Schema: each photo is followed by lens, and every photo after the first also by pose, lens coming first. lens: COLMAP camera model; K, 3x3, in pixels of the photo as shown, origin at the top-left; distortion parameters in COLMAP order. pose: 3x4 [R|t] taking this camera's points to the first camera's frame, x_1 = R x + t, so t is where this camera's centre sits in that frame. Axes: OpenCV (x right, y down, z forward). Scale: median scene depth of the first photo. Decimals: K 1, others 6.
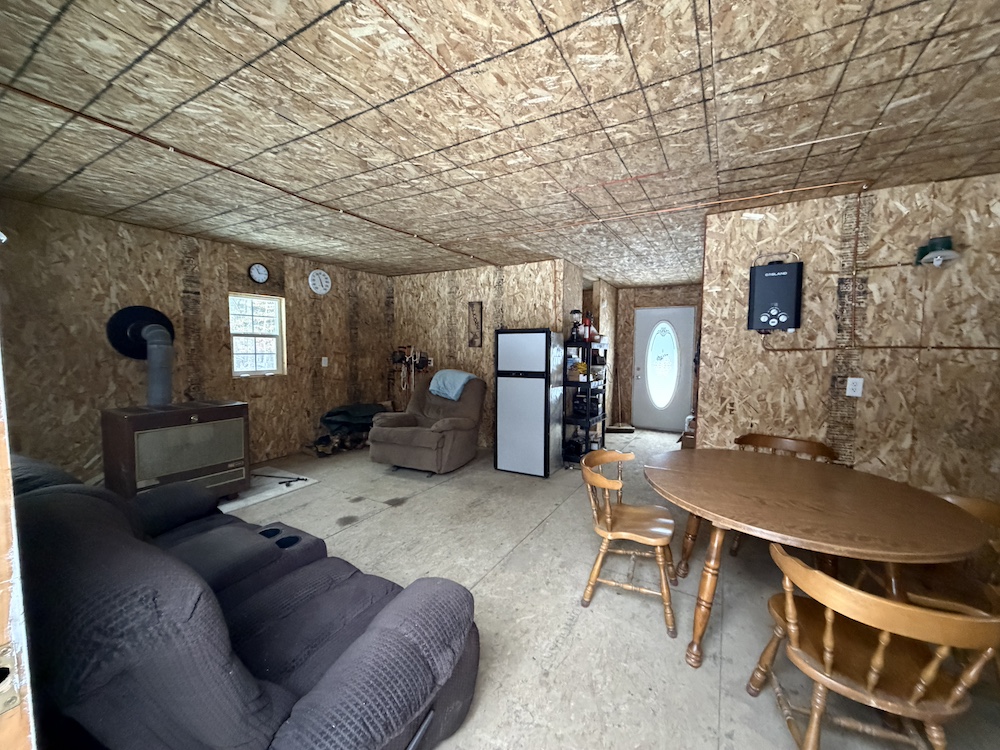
lens RADIAL K [[396.2, 0, 497.6], [0, 396.2, 375.7], [0, 0, 1]] dist [0.000655, -0.000413]
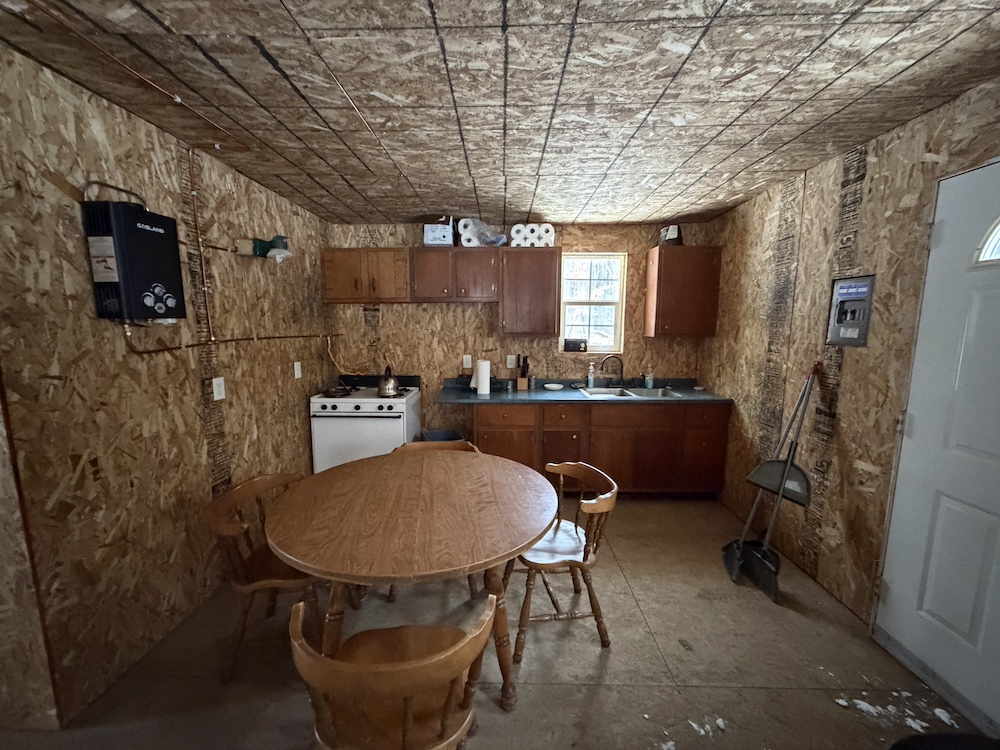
lens RADIAL K [[396.2, 0, 497.6], [0, 396.2, 375.7], [0, 0, 1]] dist [0.000655, -0.000413]
pose [[-0.488320, -0.128208, 0.863195, -0.083211], [0.059228, 0.981999, 0.179360, -0.083294], [-0.870652, 0.138710, -0.471937, 0.637193]]
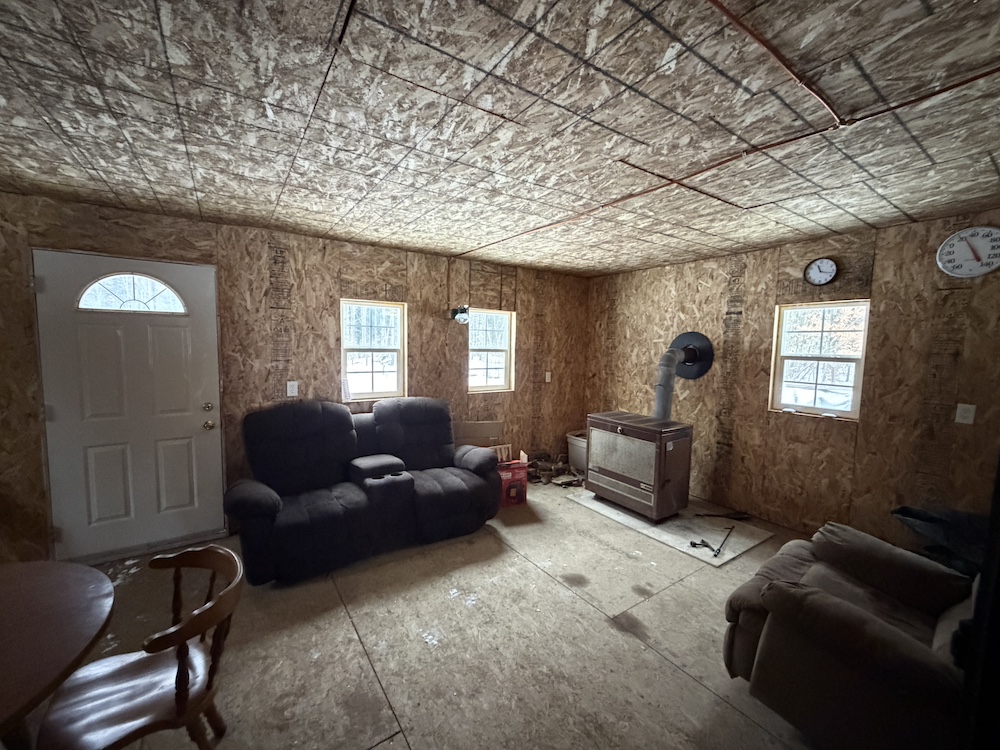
lens RADIAL K [[396.2, 0, 497.6], [0, 396.2, 375.7], [0, 0, 1]] dist [0.000655, -0.000413]
pose [[-0.429040, 0.053298, -0.901712, 0.362582], [-0.089340, 0.990859, 0.101076, -0.114734], [0.898857, 0.123924, -0.420356, 0.978684]]
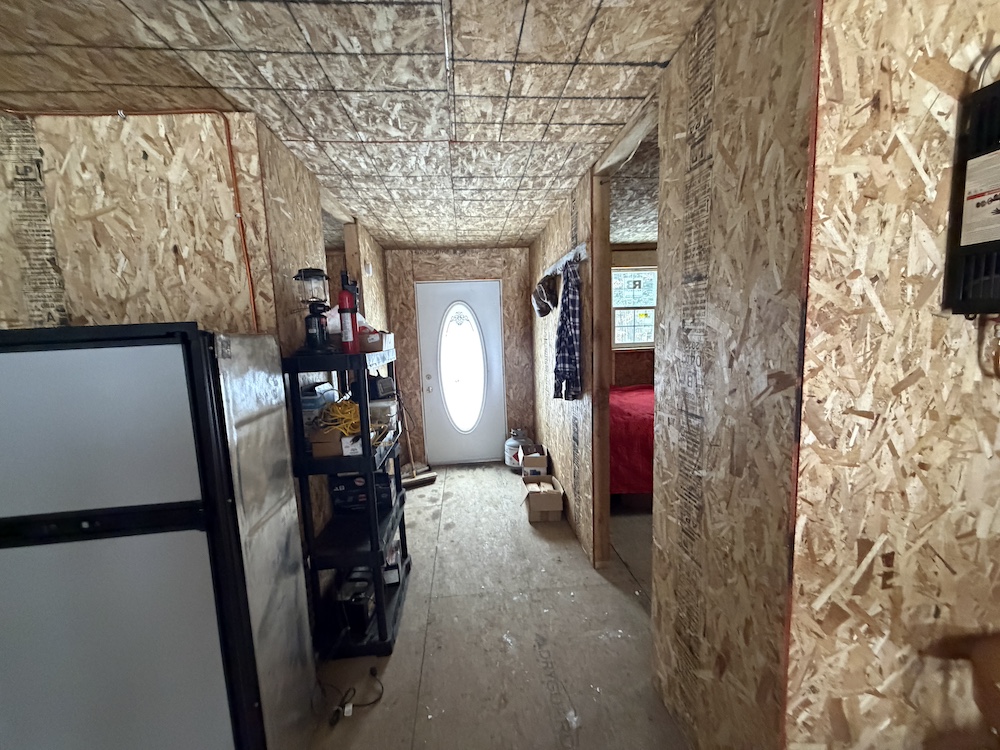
lens RADIAL K [[396.2, 0, 497.6], [0, 396.2, 375.7], [0, 0, 1]] dist [0.000655, -0.000413]
pose [[0.817013, -0.108483, 0.566322, 0.152616], [0.087551, 0.994094, 0.064118, -0.095457], [-0.569933, -0.002803, 0.821686, 0.762712]]
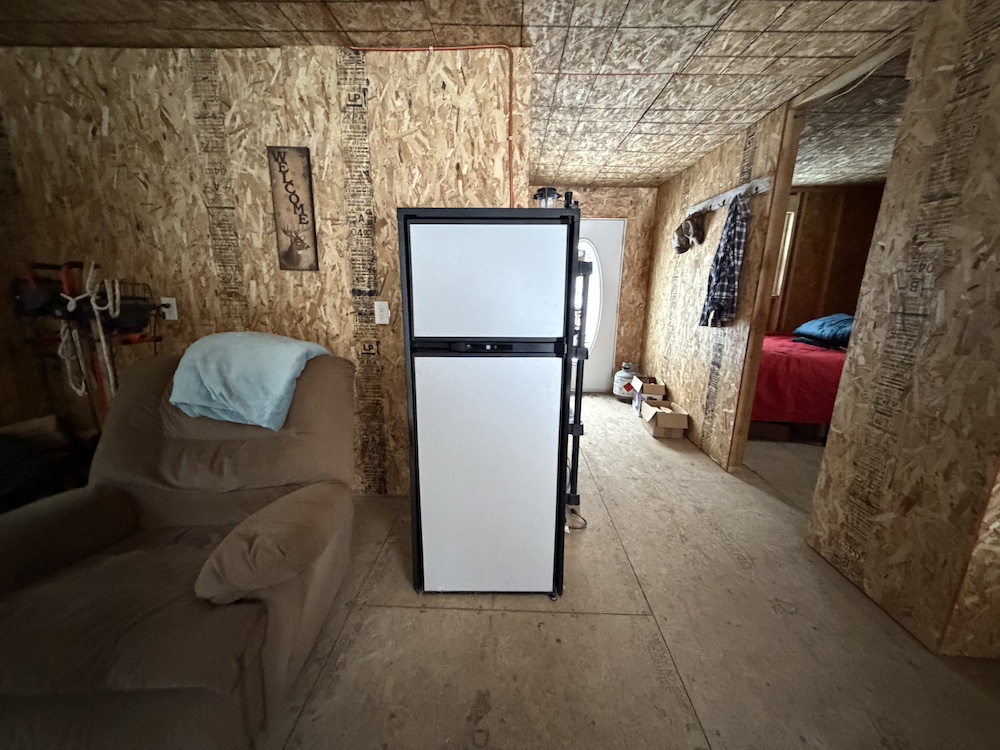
lens RADIAL K [[396.2, 0, 497.6], [0, 396.2, 375.7], [0, 0, 1]] dist [0.000655, -0.000413]
pose [[0.880403, -0.103095, 0.462885, -0.112610], [0.026430, 0.985234, 0.169163, -0.042490], [-0.473490, -0.136697, 0.870127, 0.782135]]
